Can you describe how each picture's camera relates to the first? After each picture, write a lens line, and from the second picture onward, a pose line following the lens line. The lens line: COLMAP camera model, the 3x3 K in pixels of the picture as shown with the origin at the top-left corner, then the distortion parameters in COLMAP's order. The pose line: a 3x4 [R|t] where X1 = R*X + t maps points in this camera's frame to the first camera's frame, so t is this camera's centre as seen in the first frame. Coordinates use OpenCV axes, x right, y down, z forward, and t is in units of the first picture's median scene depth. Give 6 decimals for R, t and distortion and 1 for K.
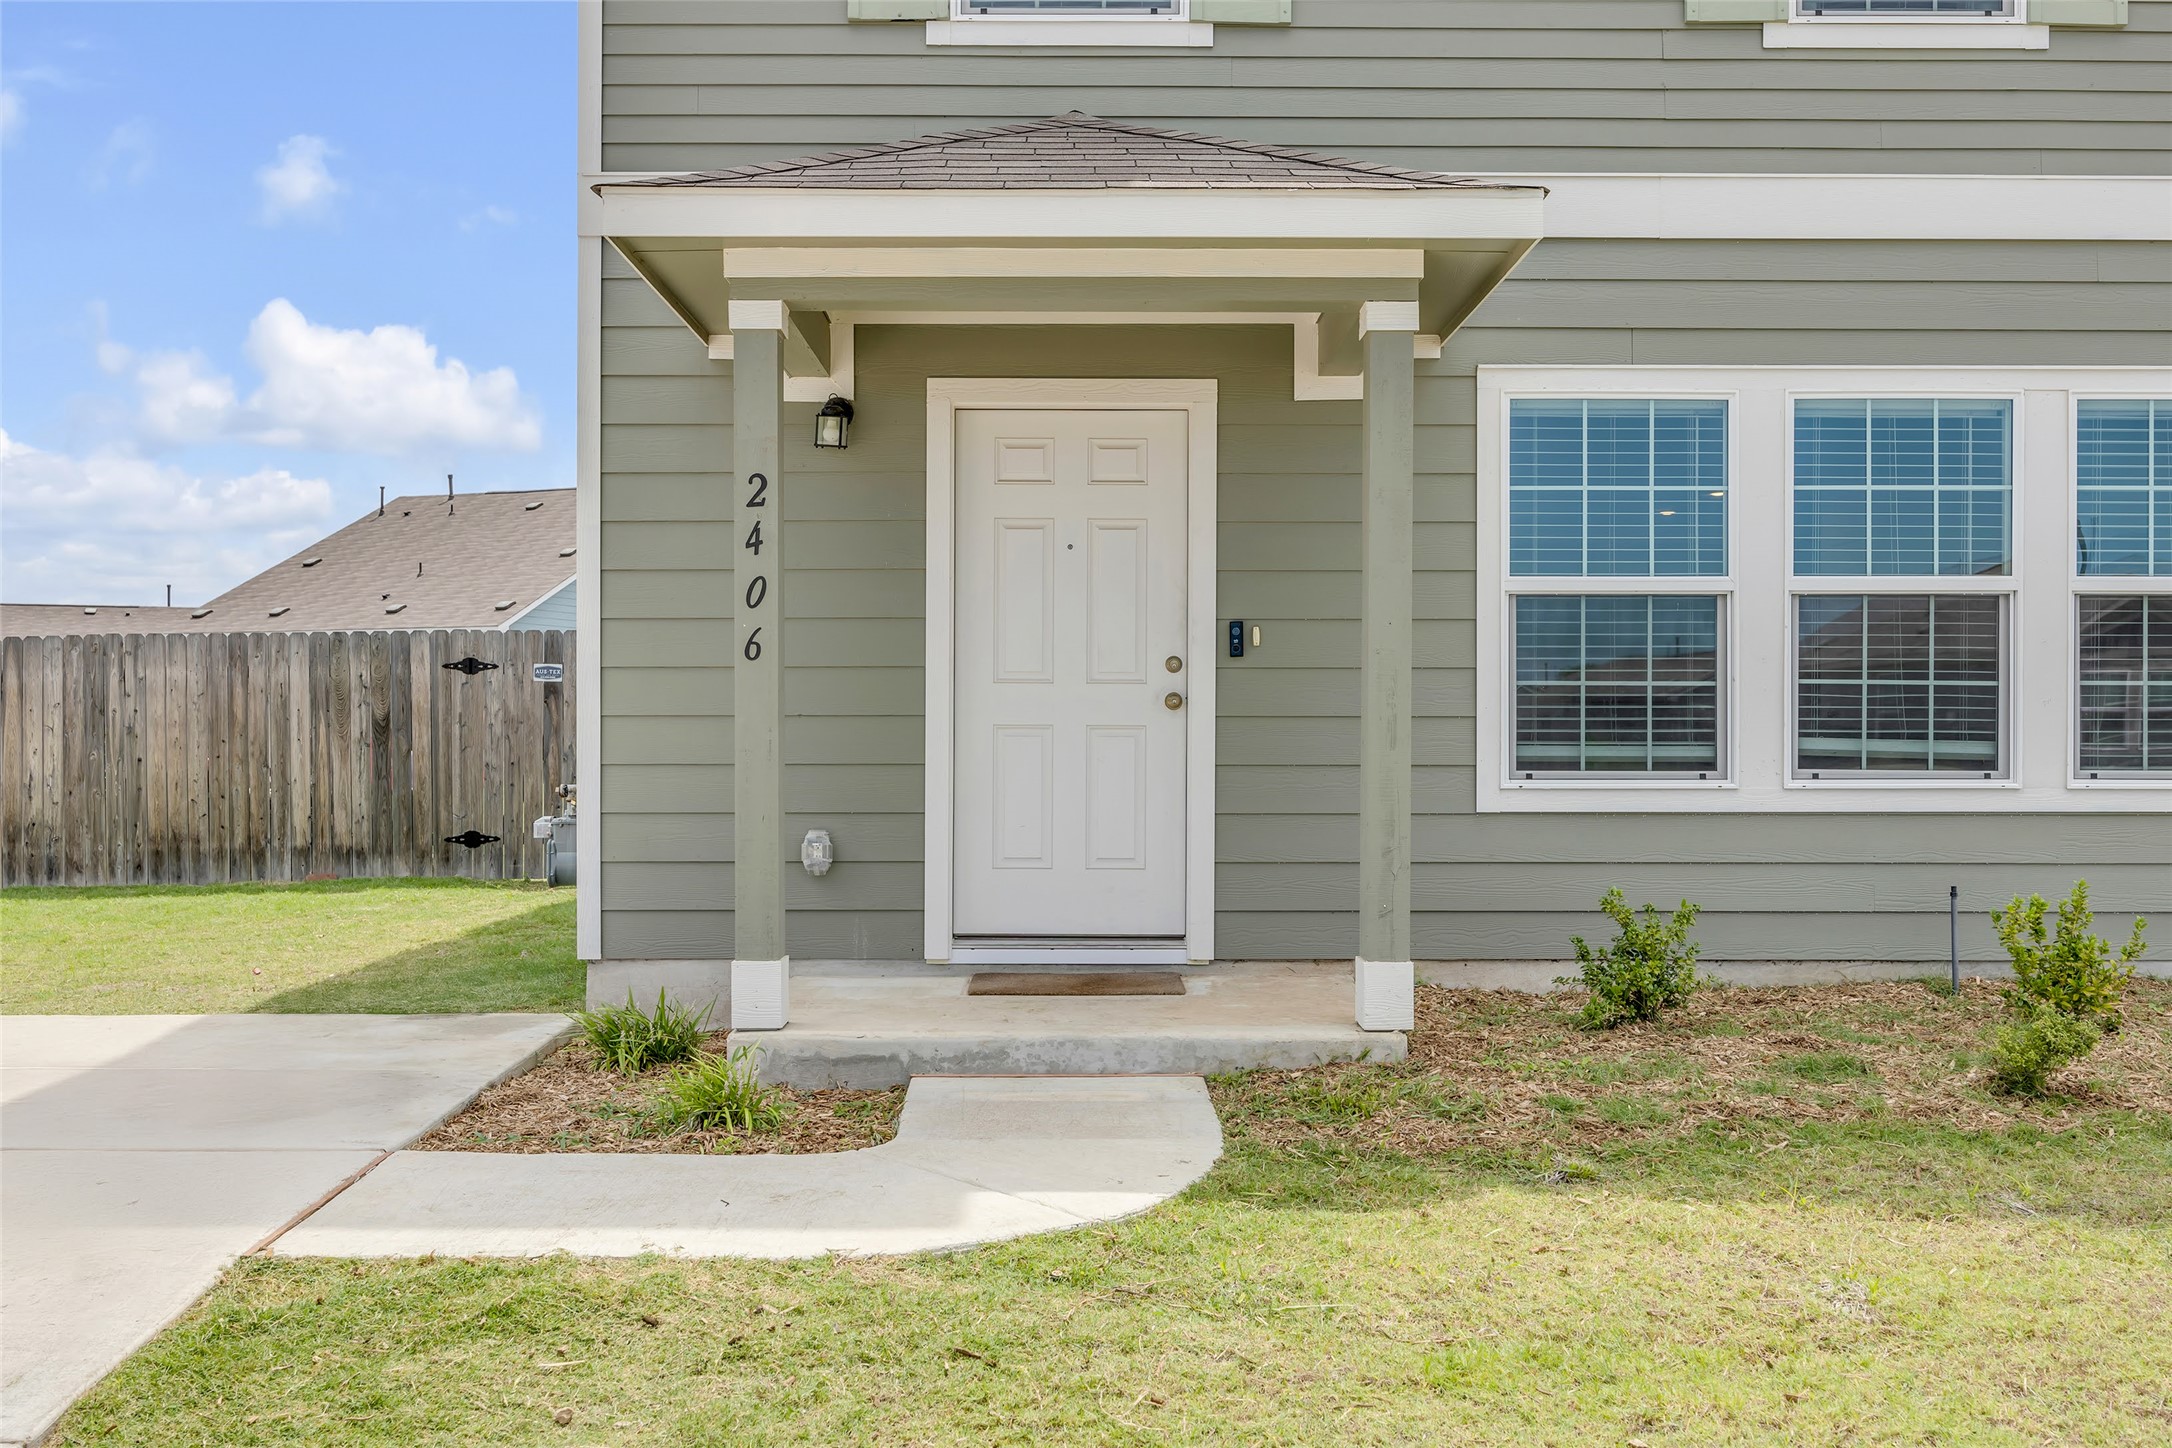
lens RADIAL K [[2017.1, 0, 1112.5], [0, 2017.1, 762.0], [0, 0, 1]] dist [0.004803, 0.000000]
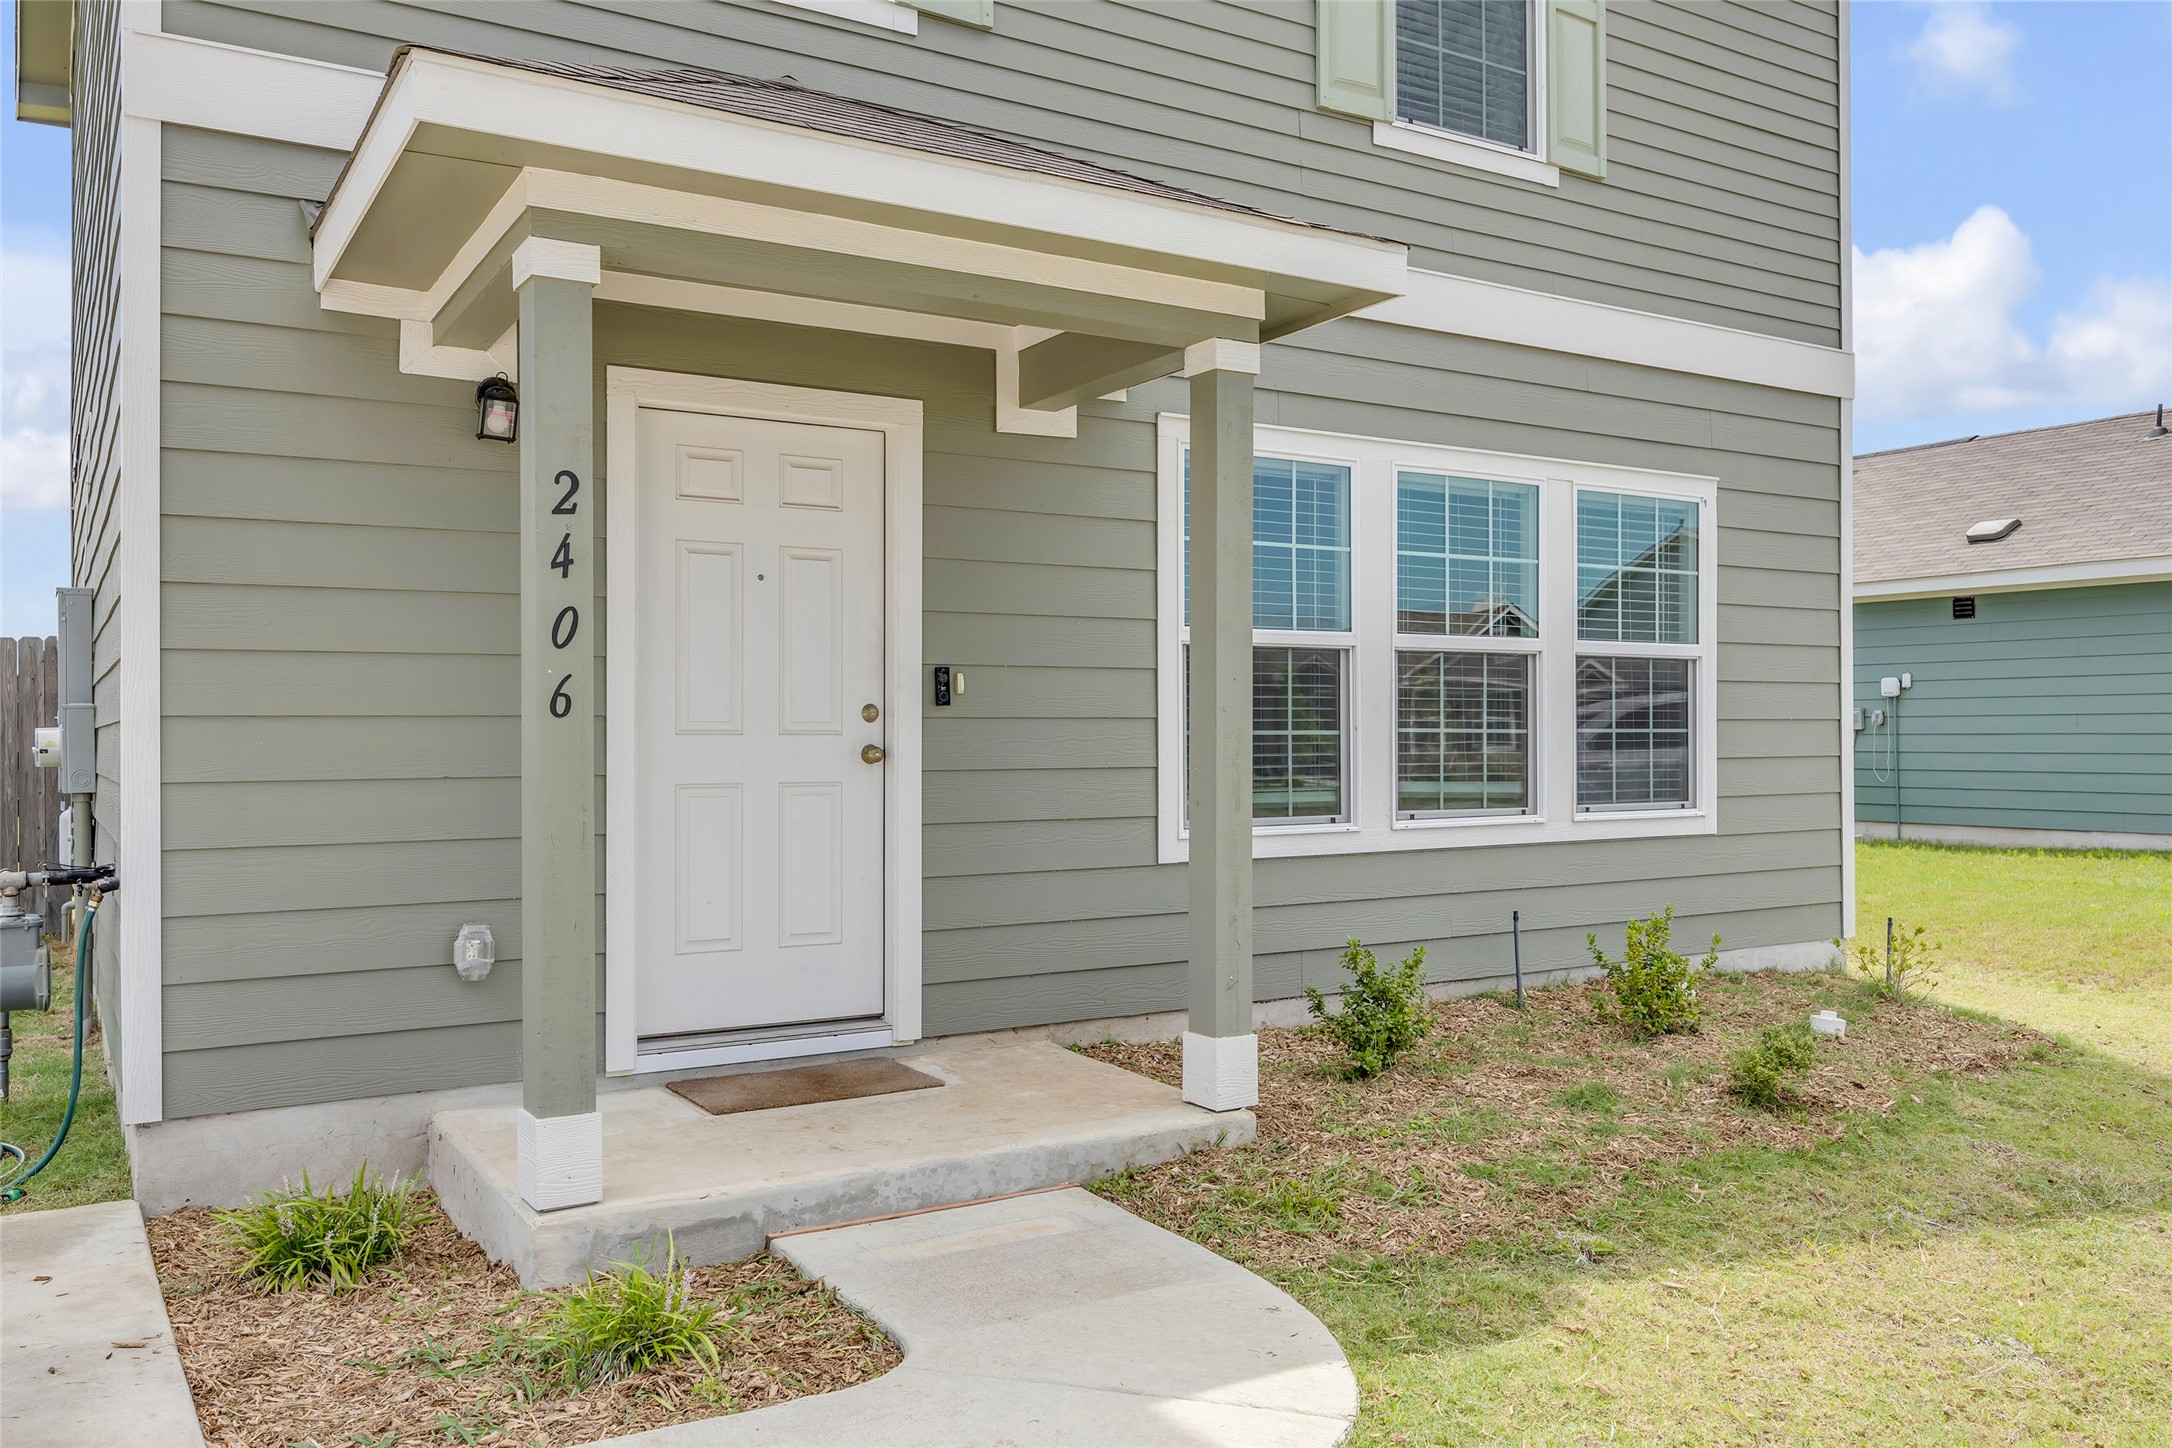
lens RADIAL K [[1763.8, 0, 1092.5], [0, 1763.8, 744.2], [0, 0, 1]] dist [0.005642, -0.000385]
pose [[0.843677, -0.006977, 0.536805, -0.312494], [0.011711, 0.999917, -0.005410, -0.029529], [-0.536723, 0.010851, 0.843689, 0.288235]]
